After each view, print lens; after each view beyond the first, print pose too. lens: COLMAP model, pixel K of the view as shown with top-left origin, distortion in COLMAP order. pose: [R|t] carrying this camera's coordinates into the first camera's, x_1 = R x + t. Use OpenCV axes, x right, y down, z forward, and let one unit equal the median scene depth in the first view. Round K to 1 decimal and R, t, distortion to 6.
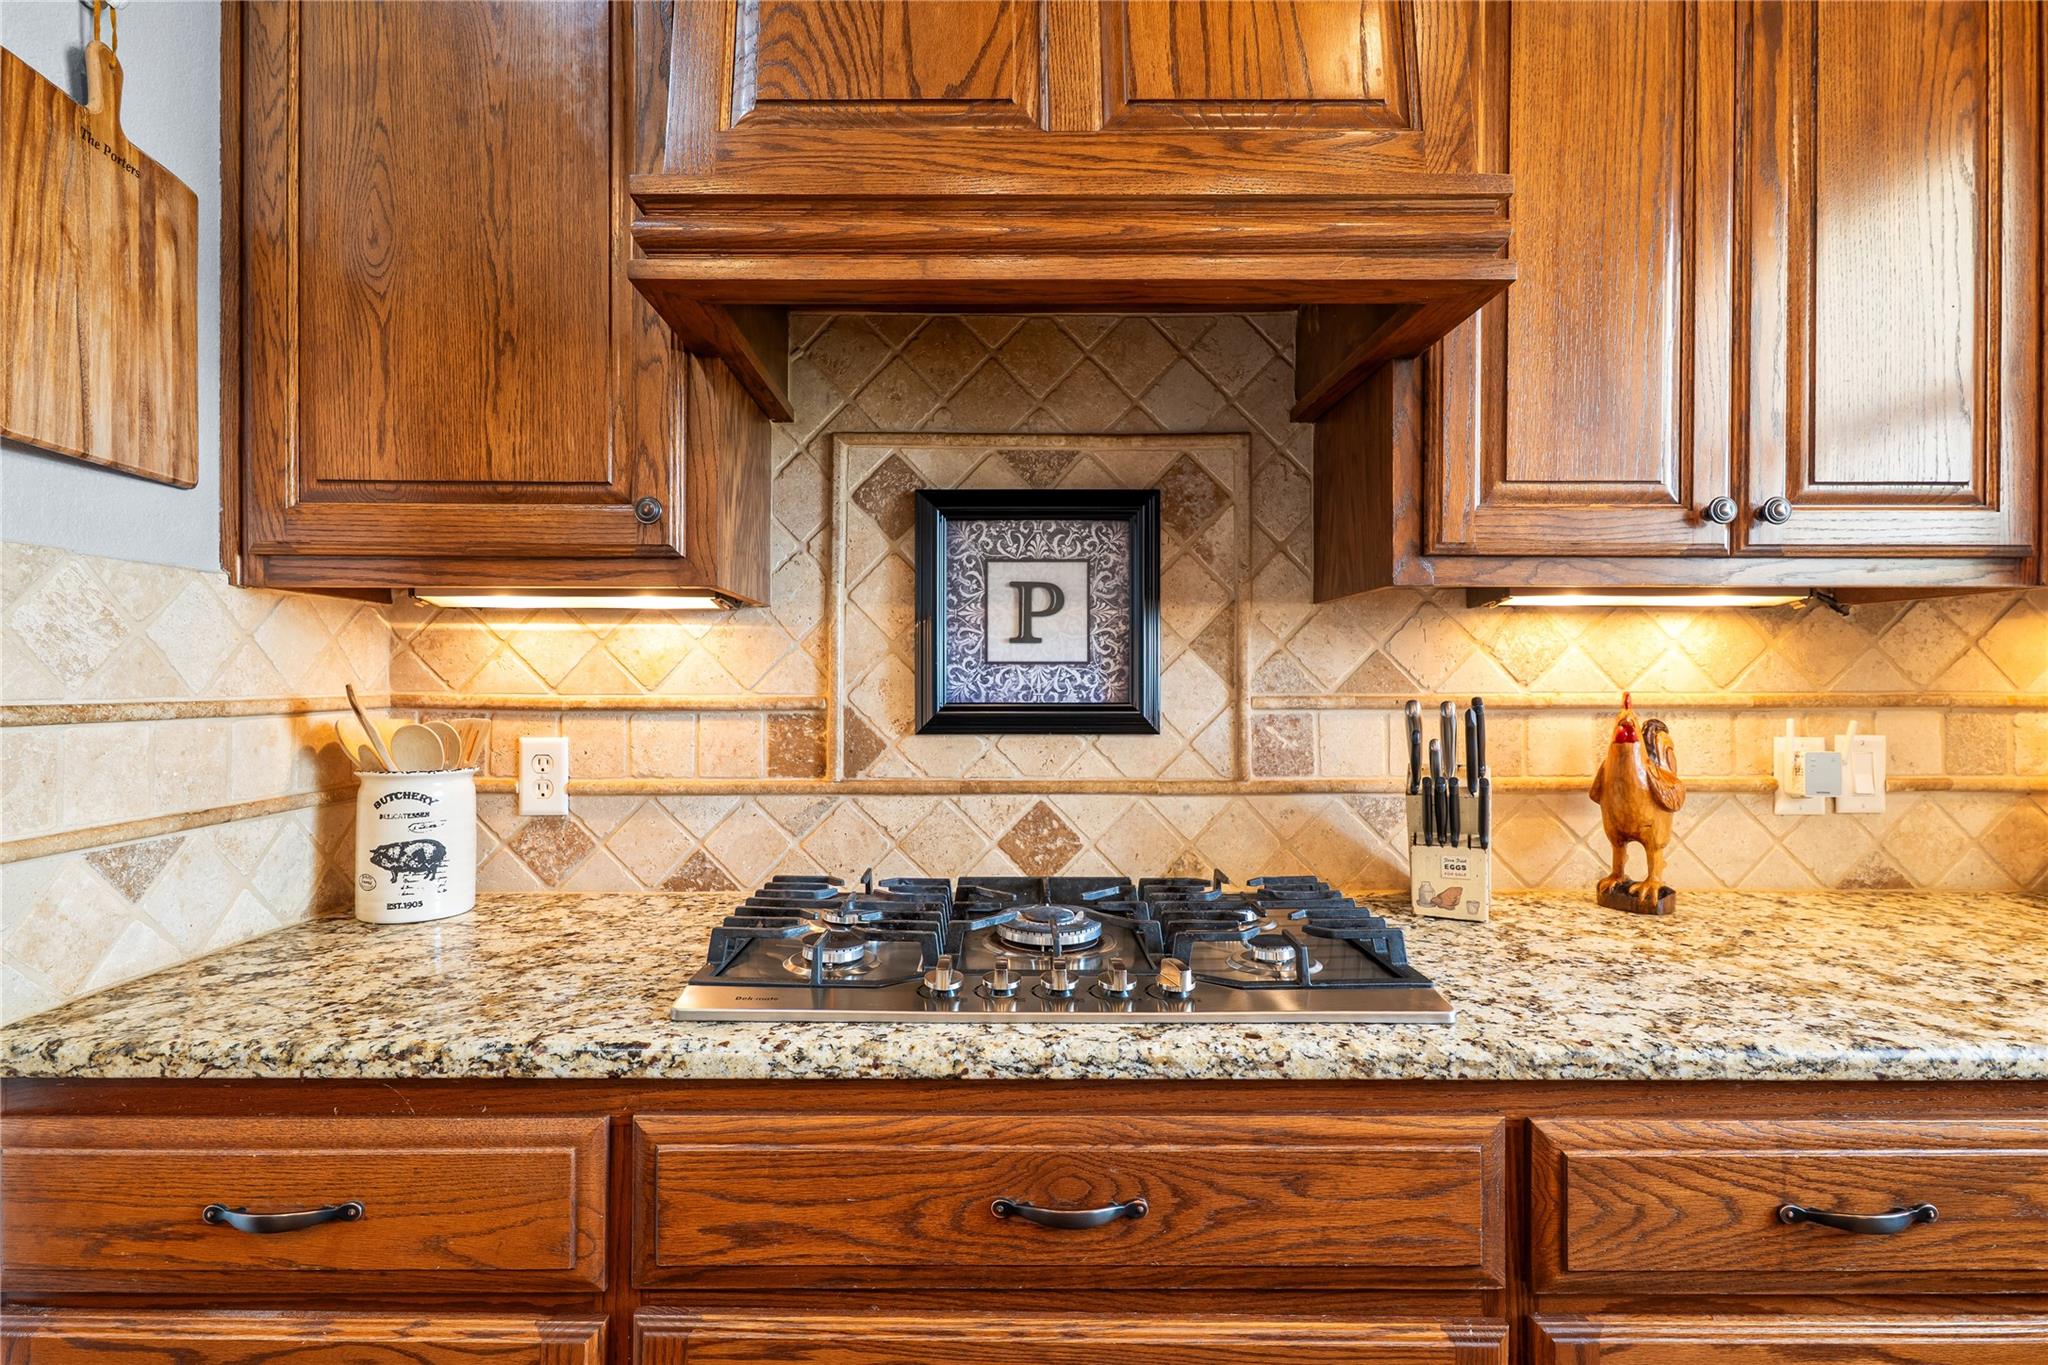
lens RADIAL K [[959.8, 0, 996.3], [0, 959.8, 686.7], [0, 0, 1]] dist [-0.000116, 0.000322]
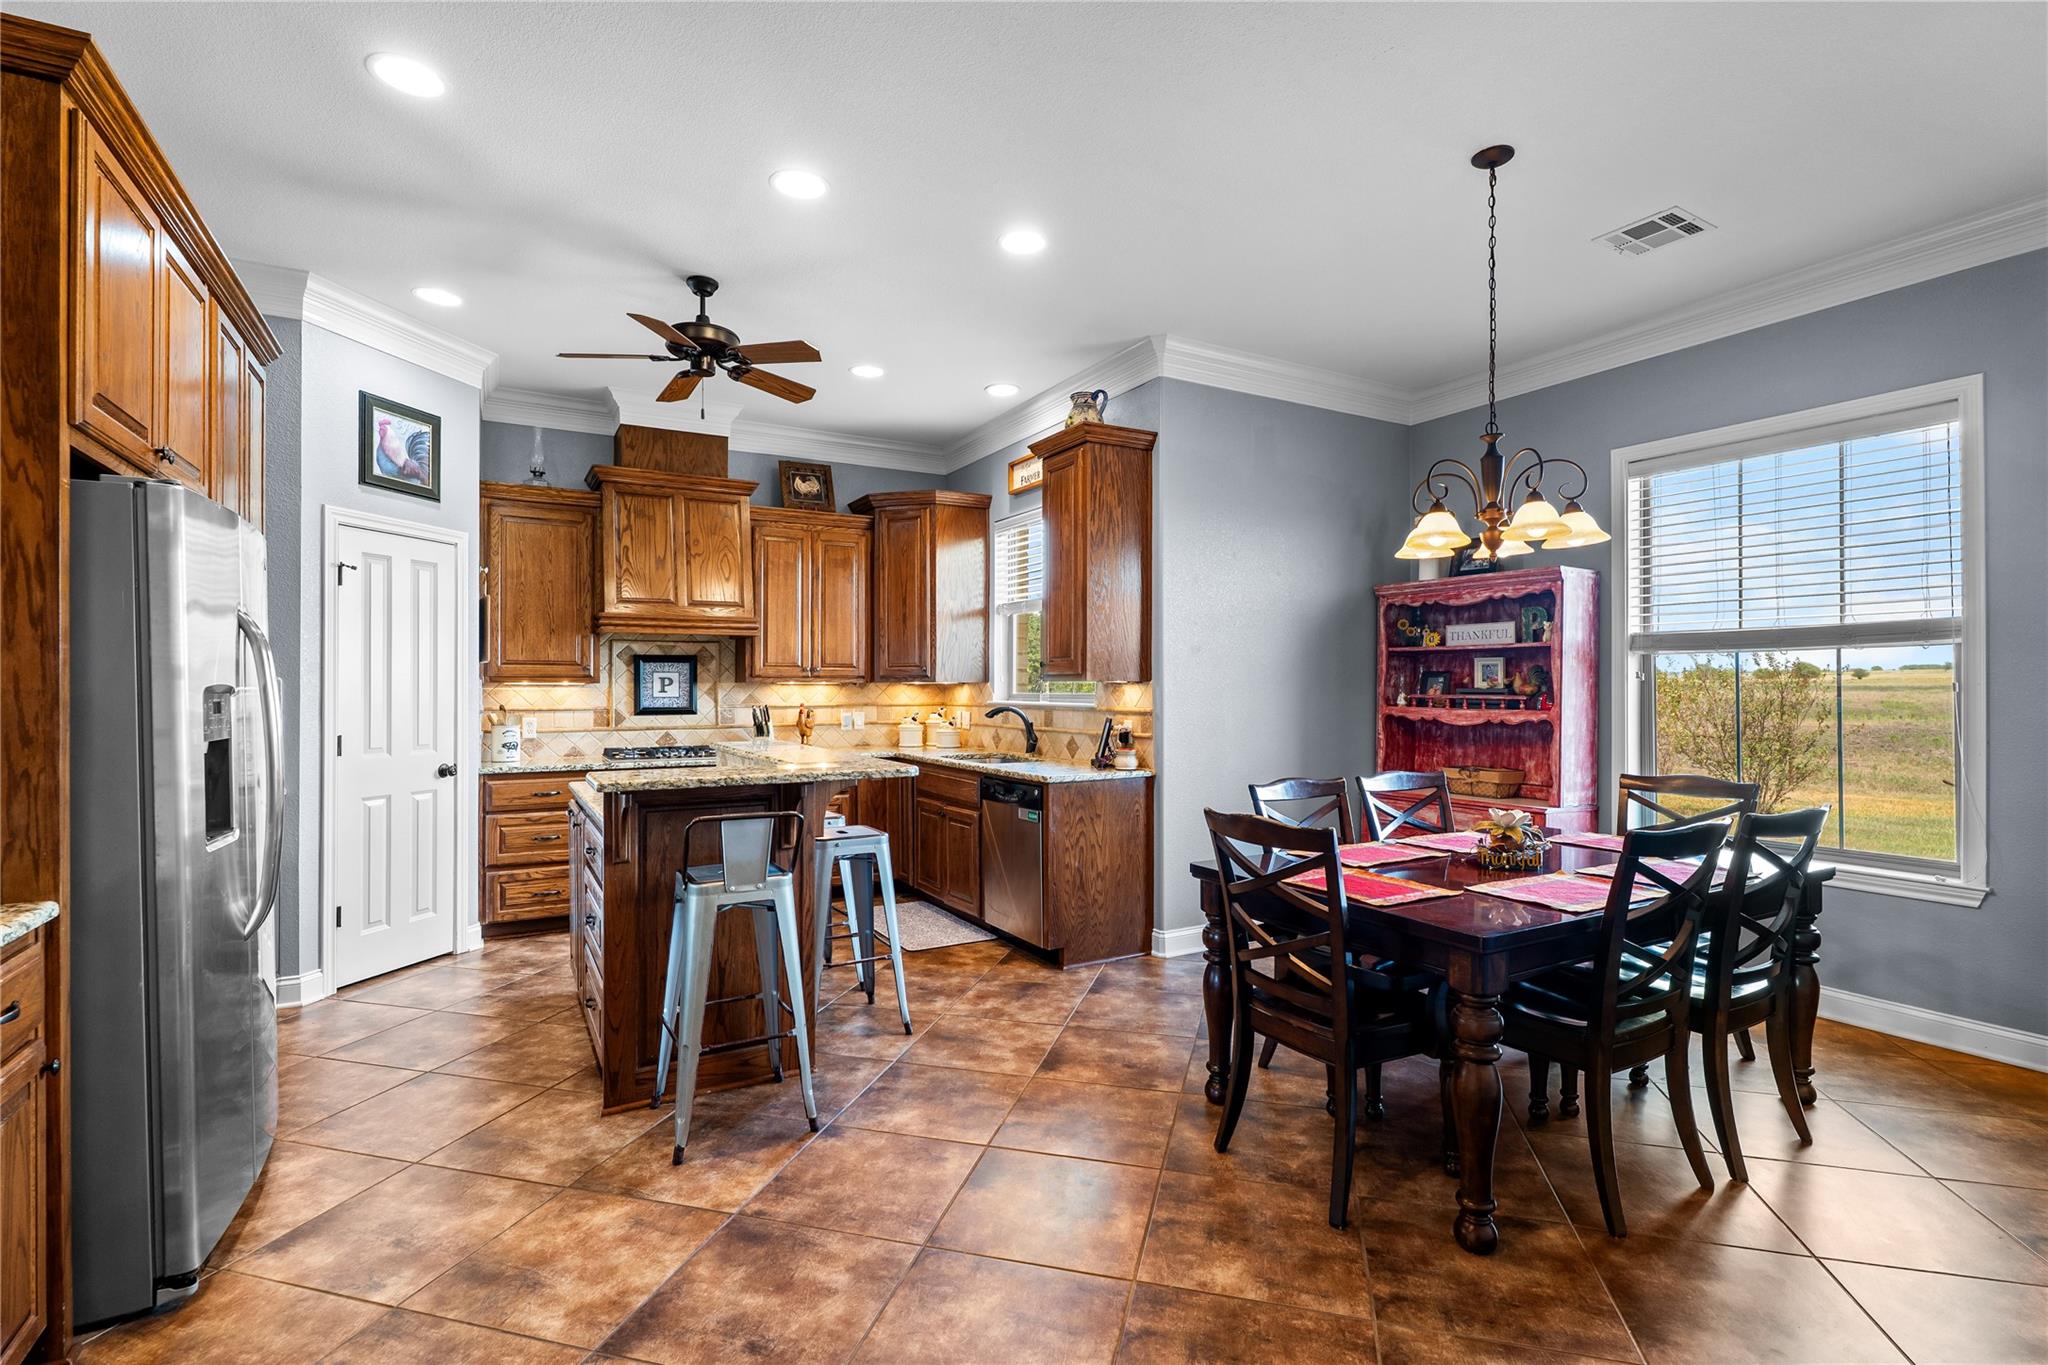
lens RADIAL K [[959.8, 0, 1018.3], [0, 959.8, 685.5], [0, 0, 1]] dist [-0.000116, 0.000322]
pose [[0.877255, -0.001667, 0.480021, -0.603882], [0.003775, 0.999987, -0.003426, -0.056121], [-0.480010, 0.004818, 0.877250, -3.306137]]
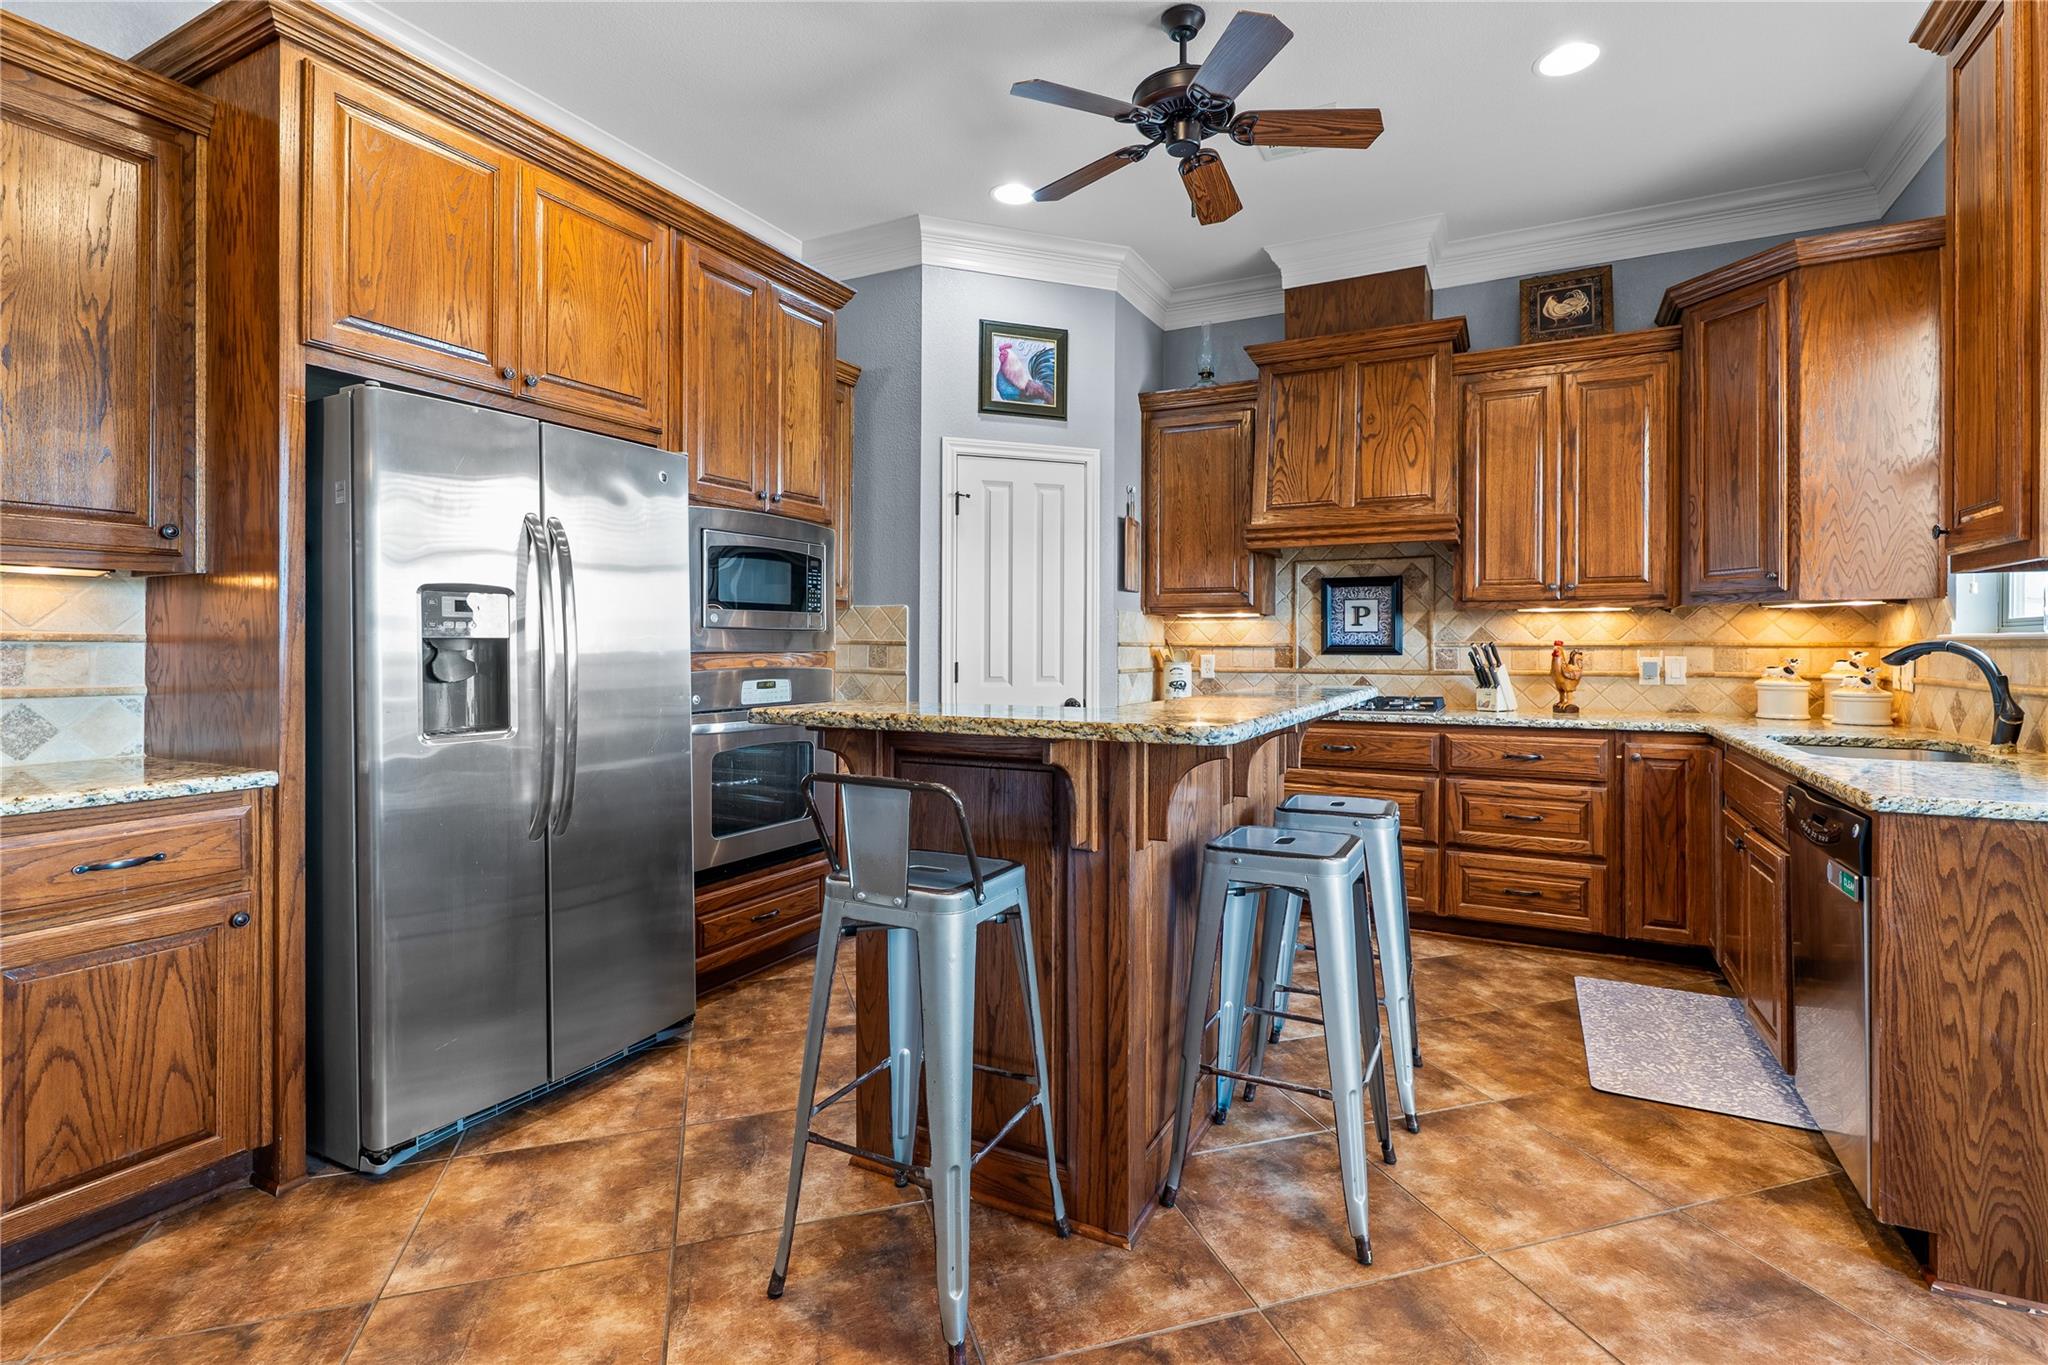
lens RADIAL K [[959.8, 0, 1023.0], [0, 959.8, 643.7], [0, 0, 1]] dist [-0.000116, 0.000322]
pose [[0.881949, -0.000521, -0.471344, 0.548756], [-0.003591, 0.999963, -0.007824, 0.042318], [0.471331, 0.008593, 0.881915, -2.295517]]
